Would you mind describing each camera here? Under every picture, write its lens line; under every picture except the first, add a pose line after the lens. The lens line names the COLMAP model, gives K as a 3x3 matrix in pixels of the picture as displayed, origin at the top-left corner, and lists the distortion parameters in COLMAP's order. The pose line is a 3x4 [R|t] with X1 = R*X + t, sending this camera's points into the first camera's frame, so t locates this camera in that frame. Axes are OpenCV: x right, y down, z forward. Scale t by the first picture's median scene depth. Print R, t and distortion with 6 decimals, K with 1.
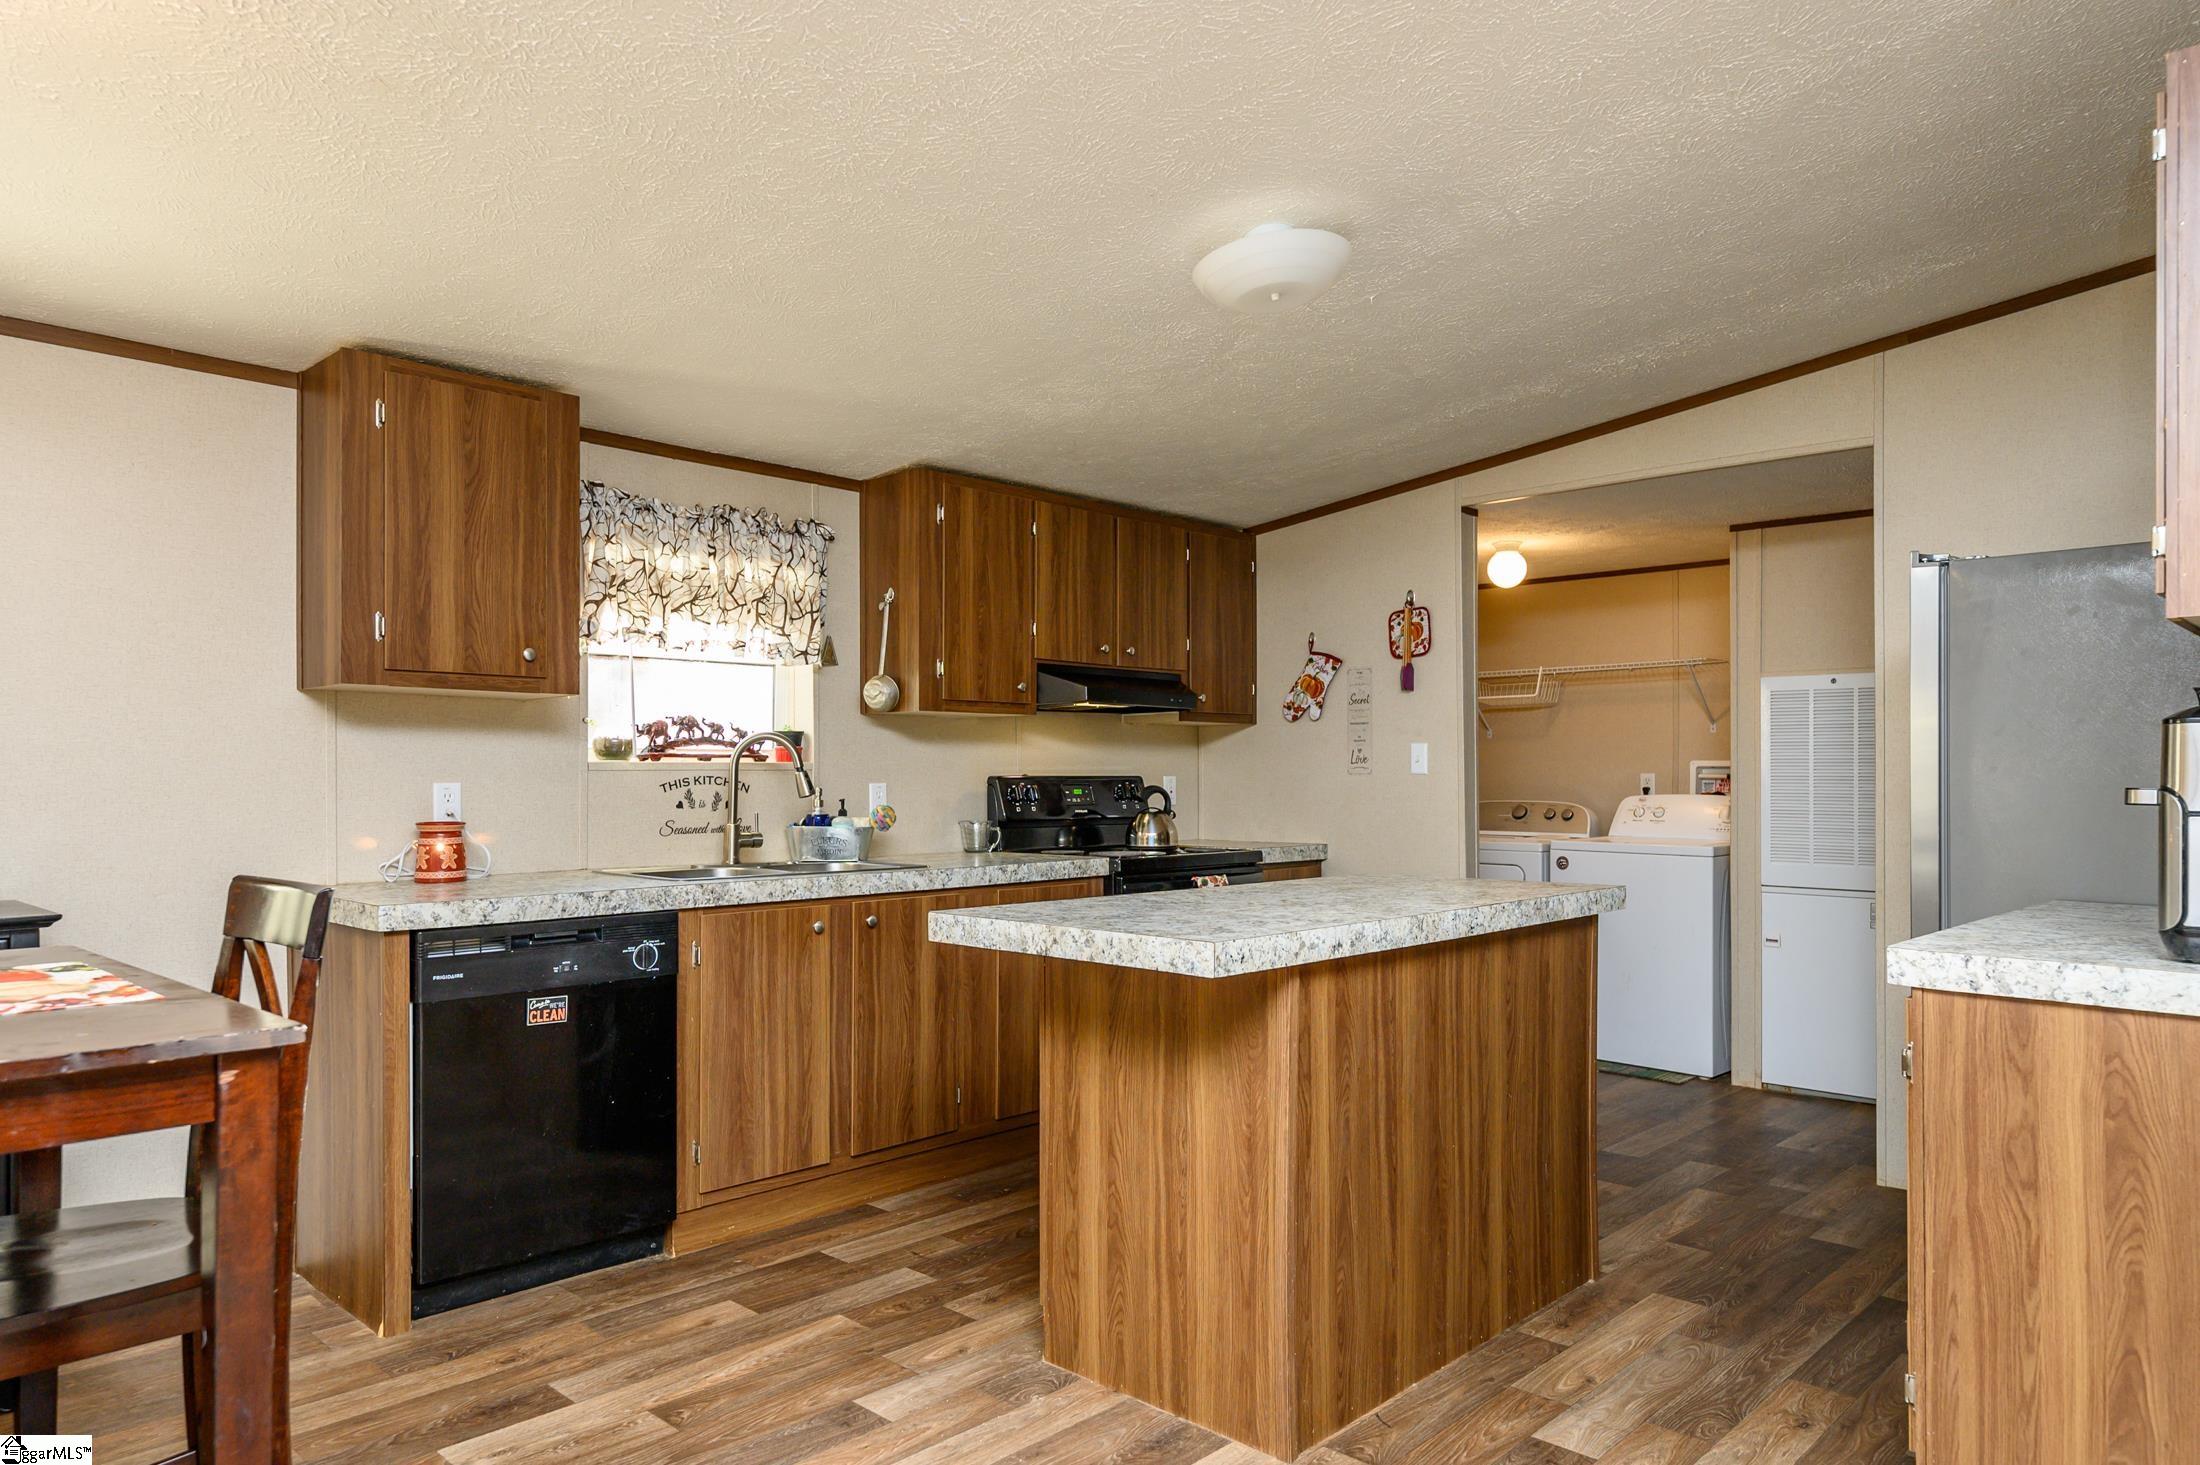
lens RADIAL K [[1417.2, 0, 1097.2], [0, 1417.2, 779.3], [0, 0, 1]] dist [0.034803, -0.001020]
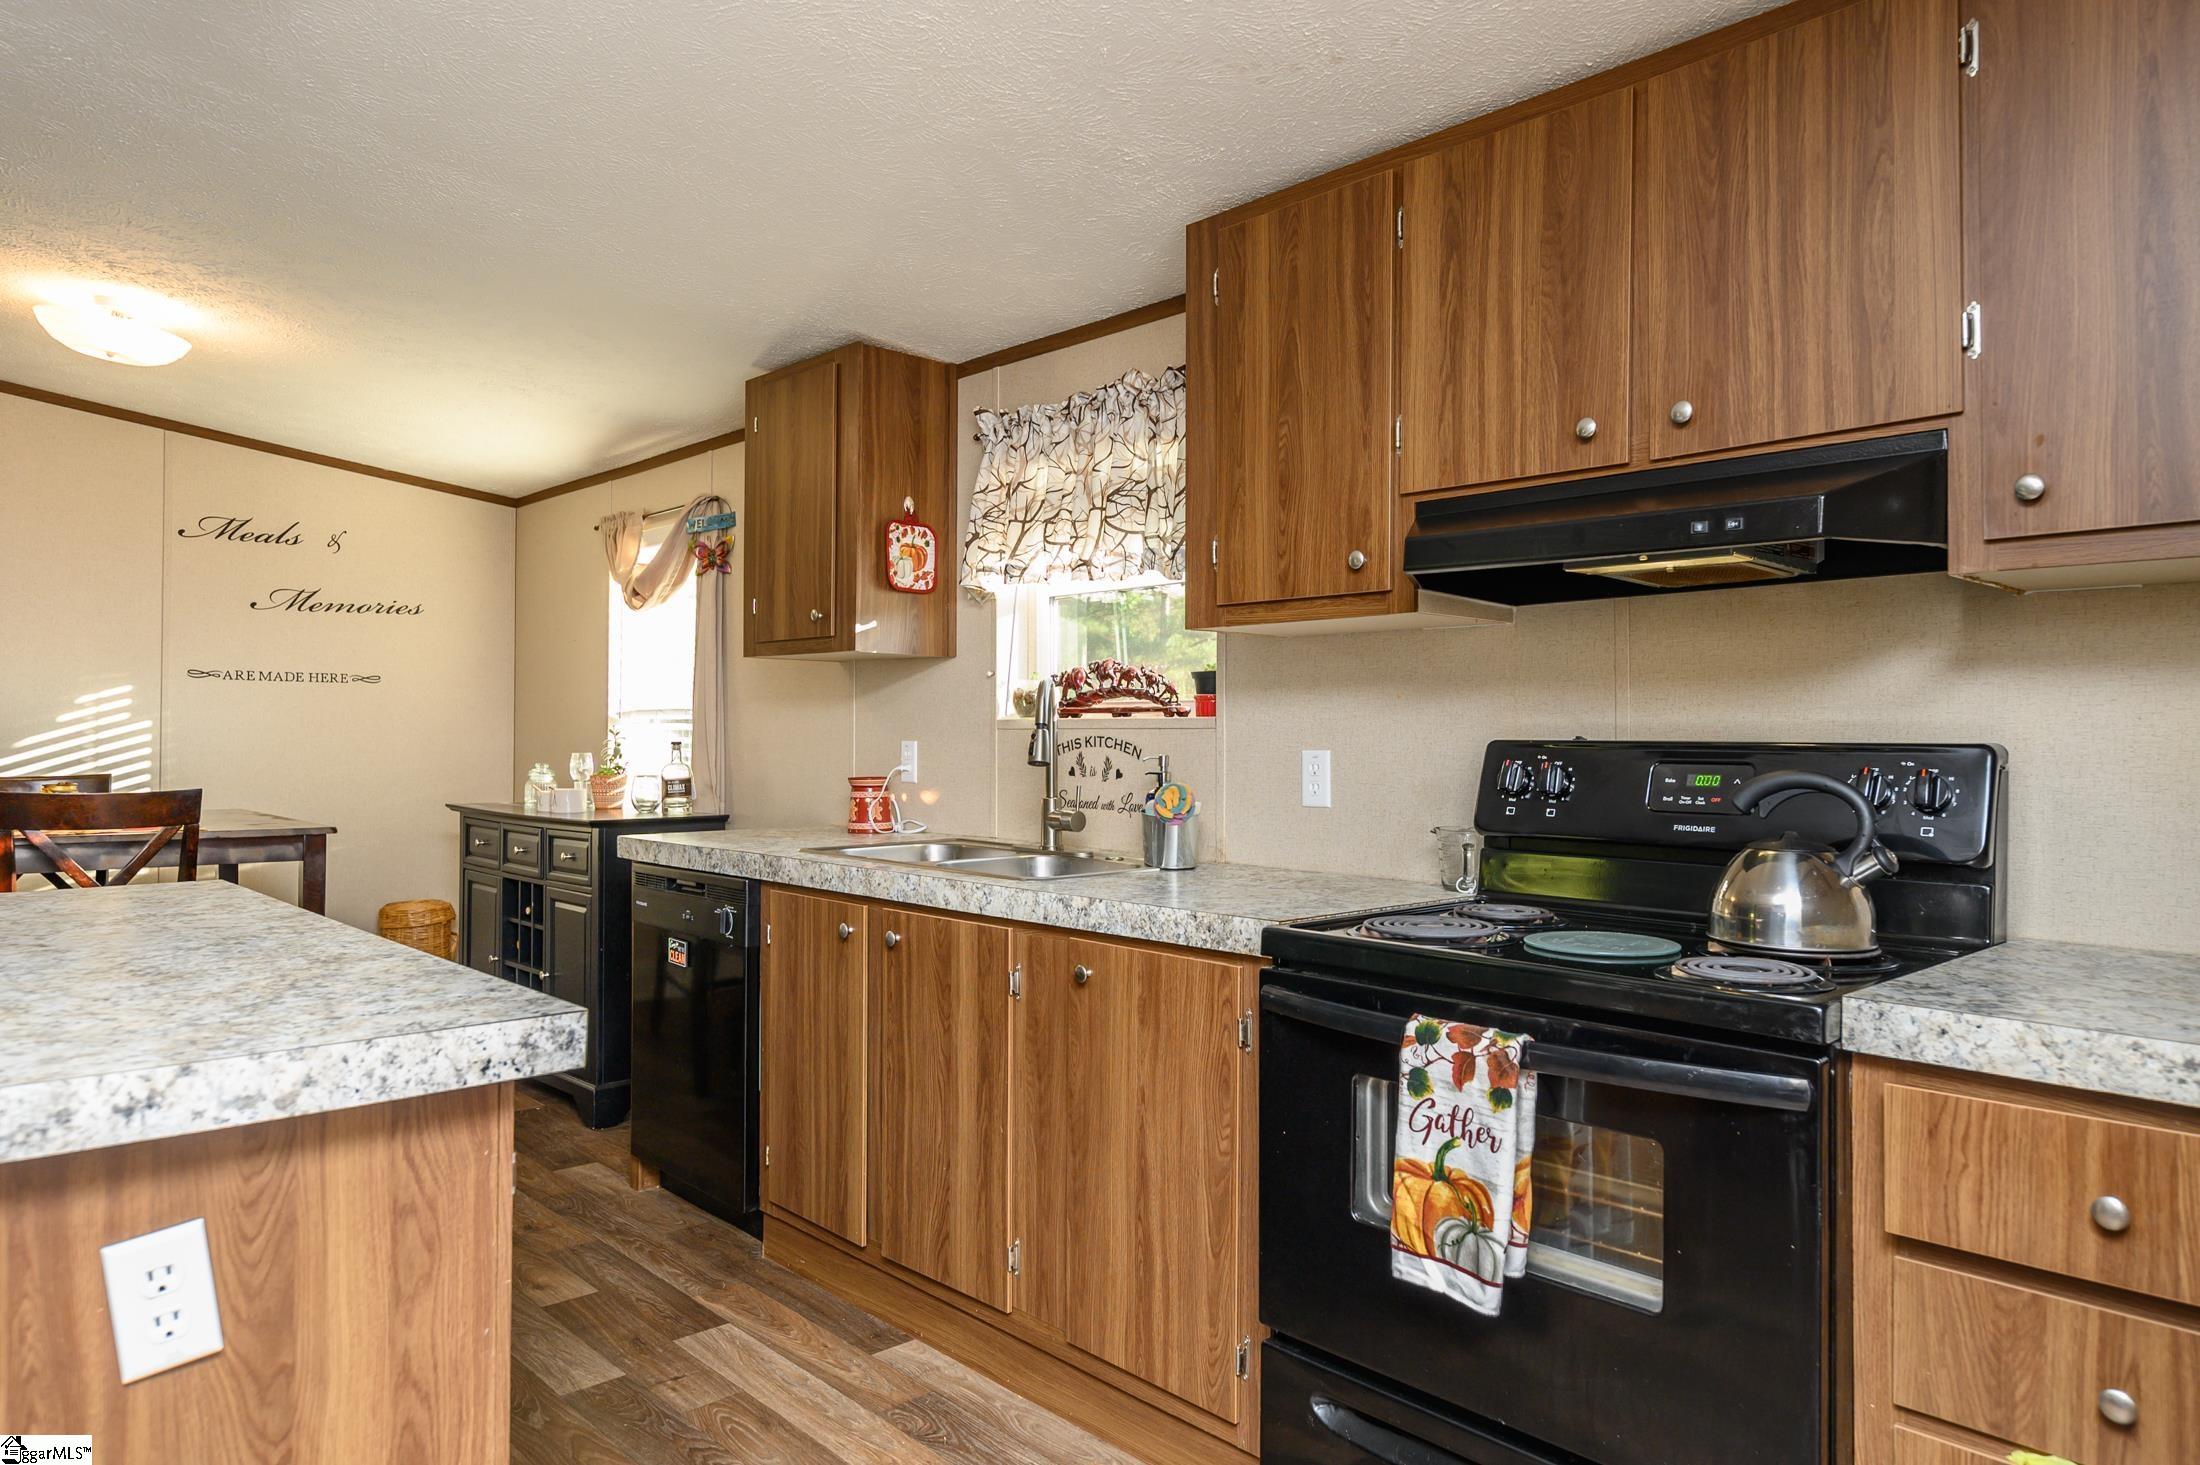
lens RADIAL K [[1417.2, 0, 1108.5], [0, 1417.2, 731.3], [0, 0, 1]] dist [0.034803, -0.001020]
pose [[-0.067485, 0.000660, -0.997720, 0.602578], [-0.006545, 0.999978, 0.001104, -0.007145], [0.997699, 0.006605, -0.067479, 1.271707]]
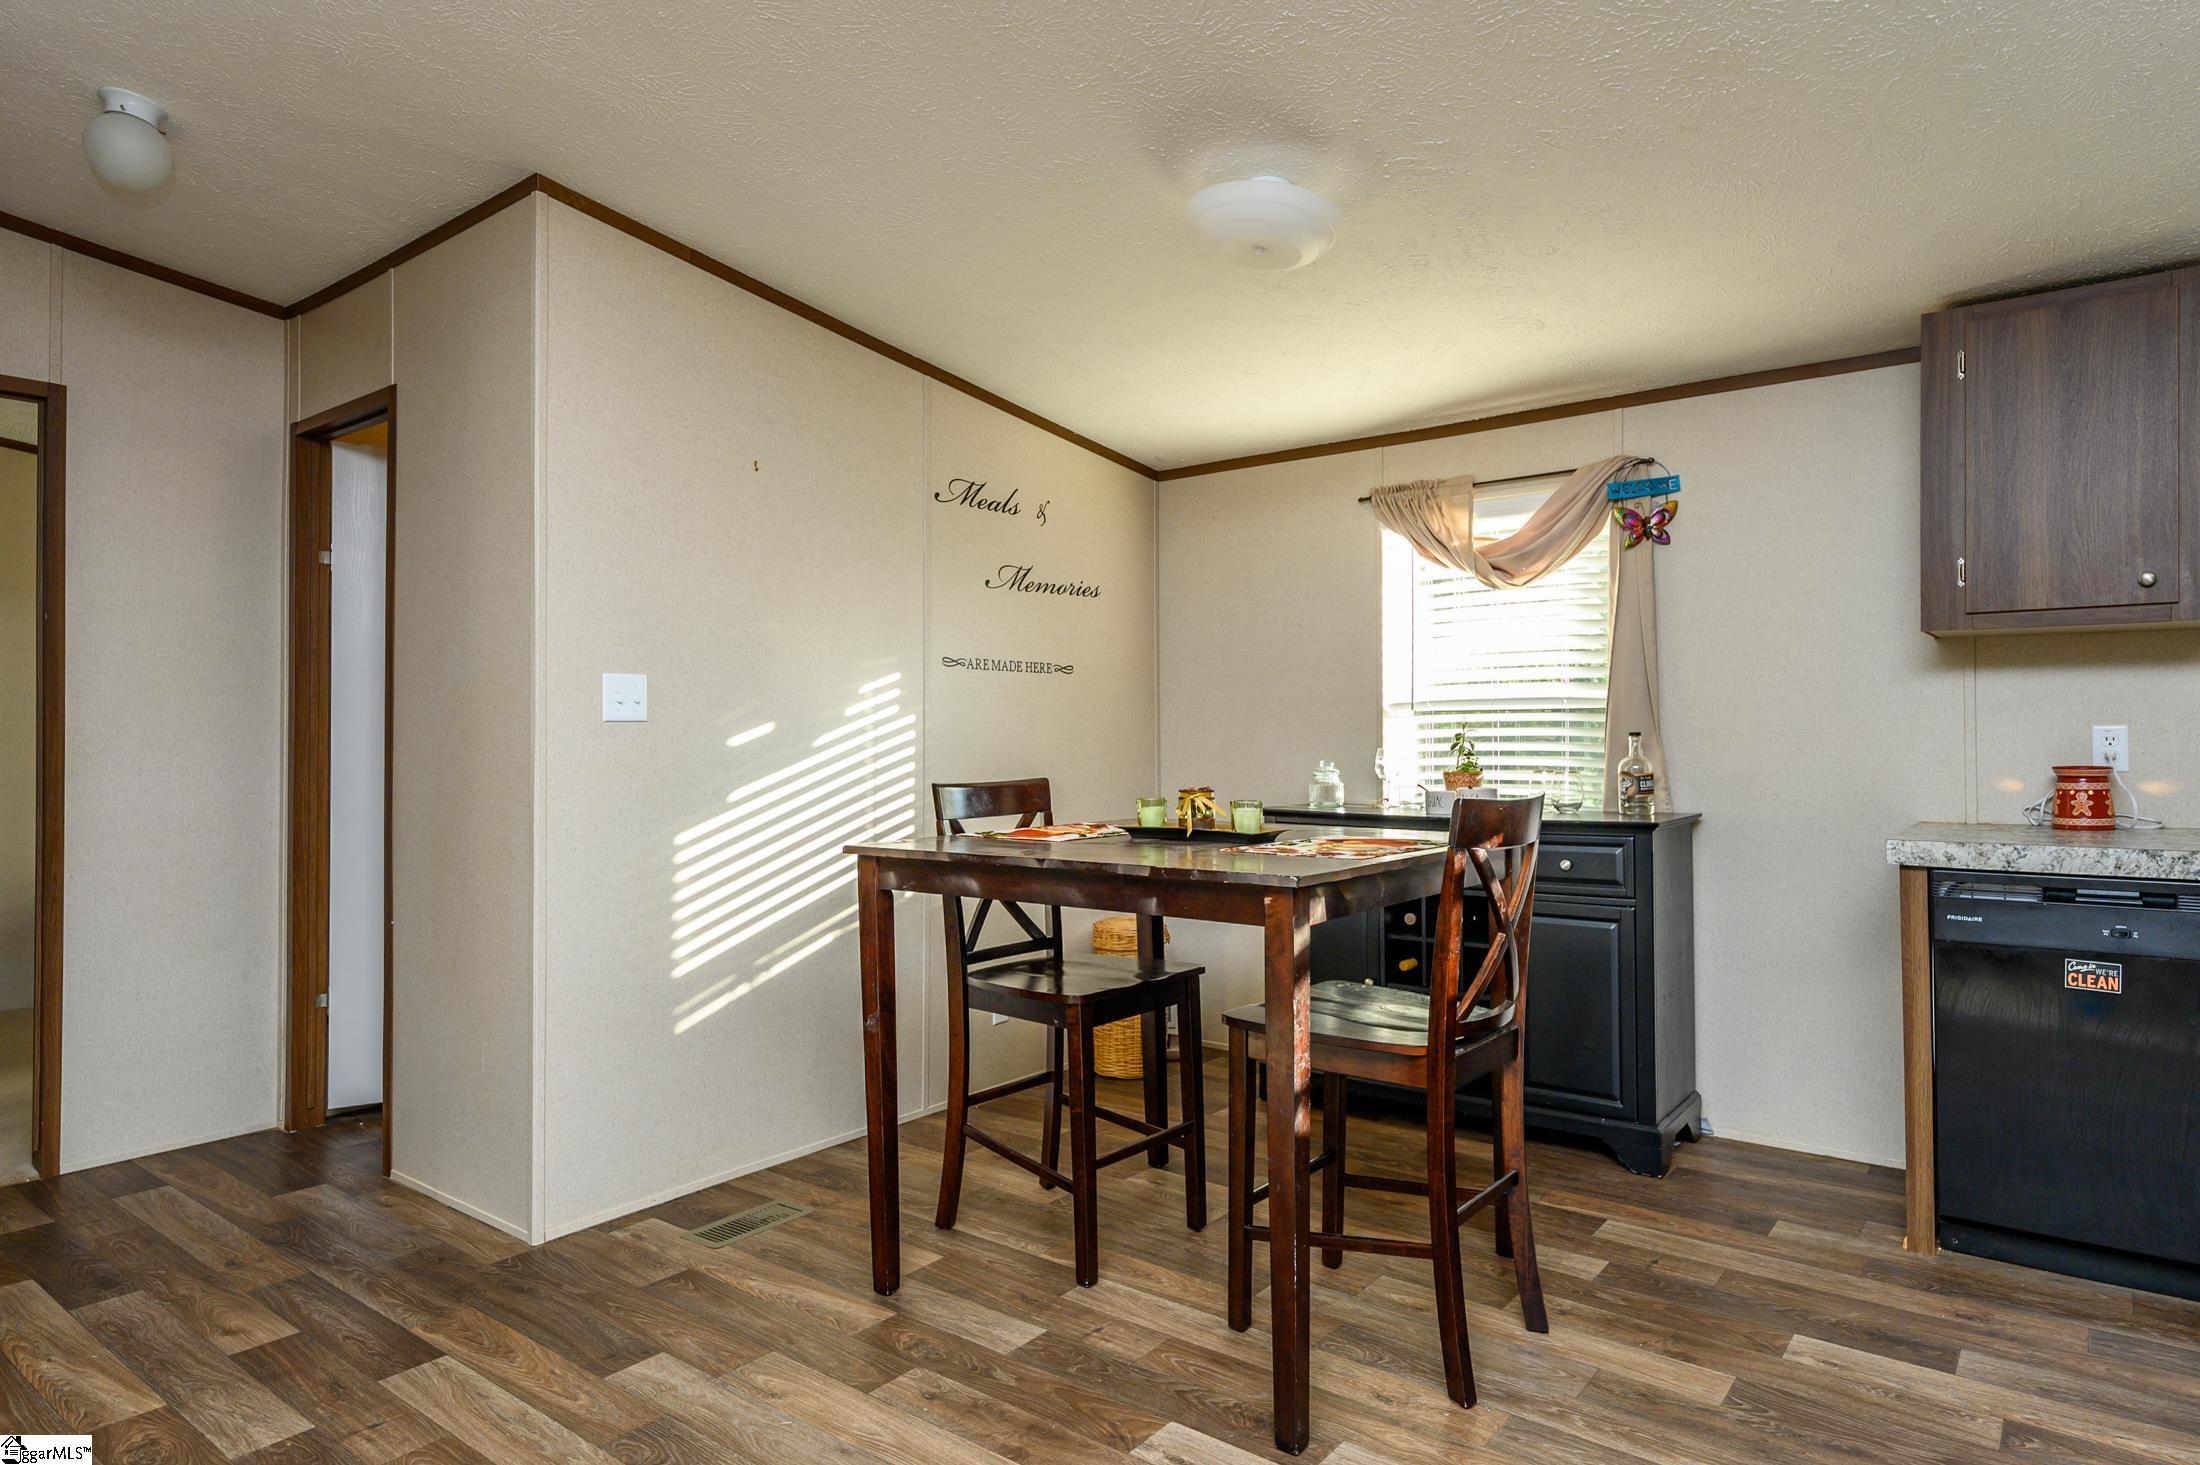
lens RADIAL K [[1276.0, 0, 1103.1], [0, 1276.0, 750.6], [0, 0, 1]] dist [0.016359, -0.001932]
pose [[0.101753, 0.009274, -0.994766, 0.324305], [0.002042, 0.999952, 0.009531, 0.010284], [0.994808, -0.003001, 0.101730, 0.271502]]
